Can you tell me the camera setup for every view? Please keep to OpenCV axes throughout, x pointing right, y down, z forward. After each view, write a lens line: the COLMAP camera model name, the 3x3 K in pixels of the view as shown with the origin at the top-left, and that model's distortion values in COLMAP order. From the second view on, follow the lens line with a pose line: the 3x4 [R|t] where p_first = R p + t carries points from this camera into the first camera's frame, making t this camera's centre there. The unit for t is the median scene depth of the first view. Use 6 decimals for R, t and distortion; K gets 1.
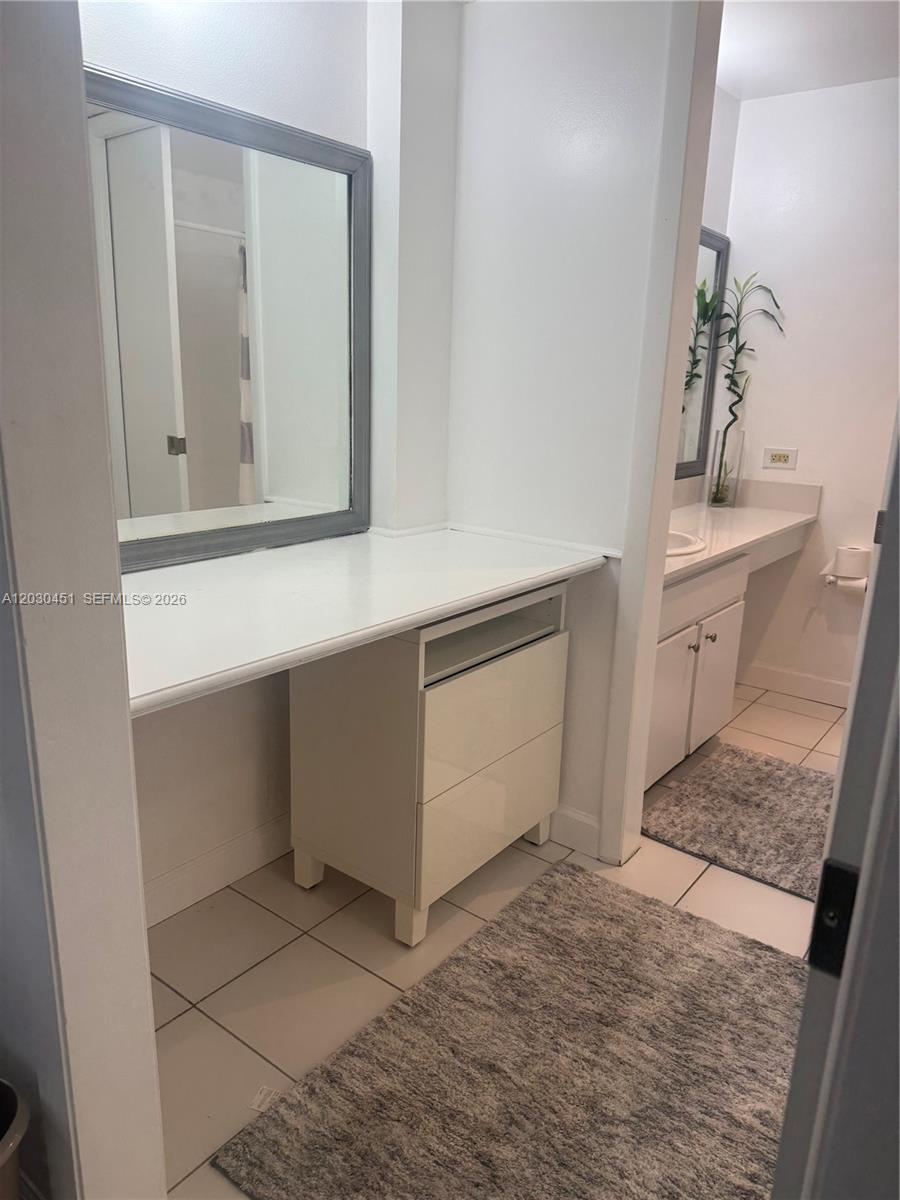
lens RADIAL K [[838.8, 0, 447.2], [0, 838.8, 601.8], [0, 0, 1]] dist [-0.002073, -0.009388]
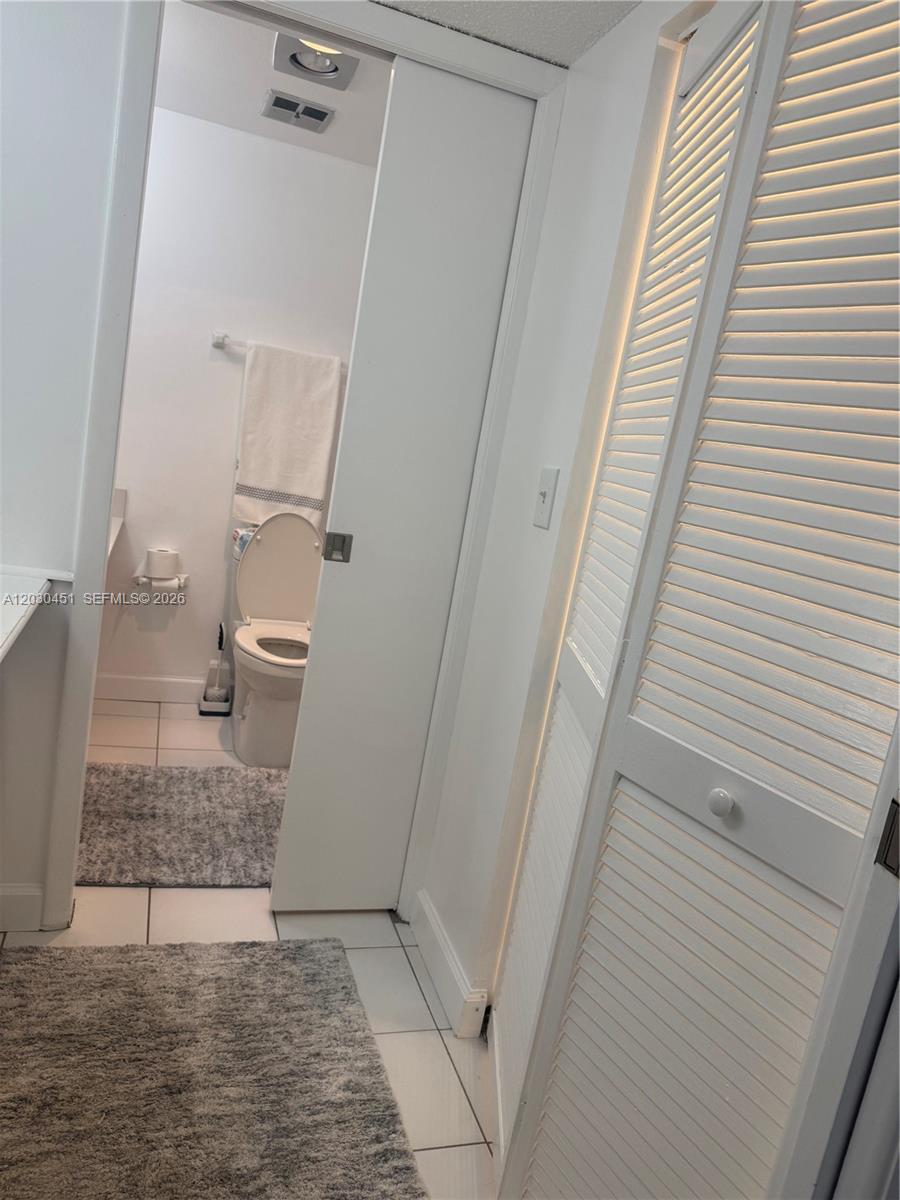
lens RADIAL K [[838.8, 0, 447.2], [0, 838.8, 601.8], [0, 0, 1]] dist [-0.002073, -0.009388]
pose [[0.567558, -0.081574, 0.819282, -0.314185], [0.066155, 0.996381, 0.053378, -0.056120], [-0.820671, 0.023904, 0.570900, 0.194268]]
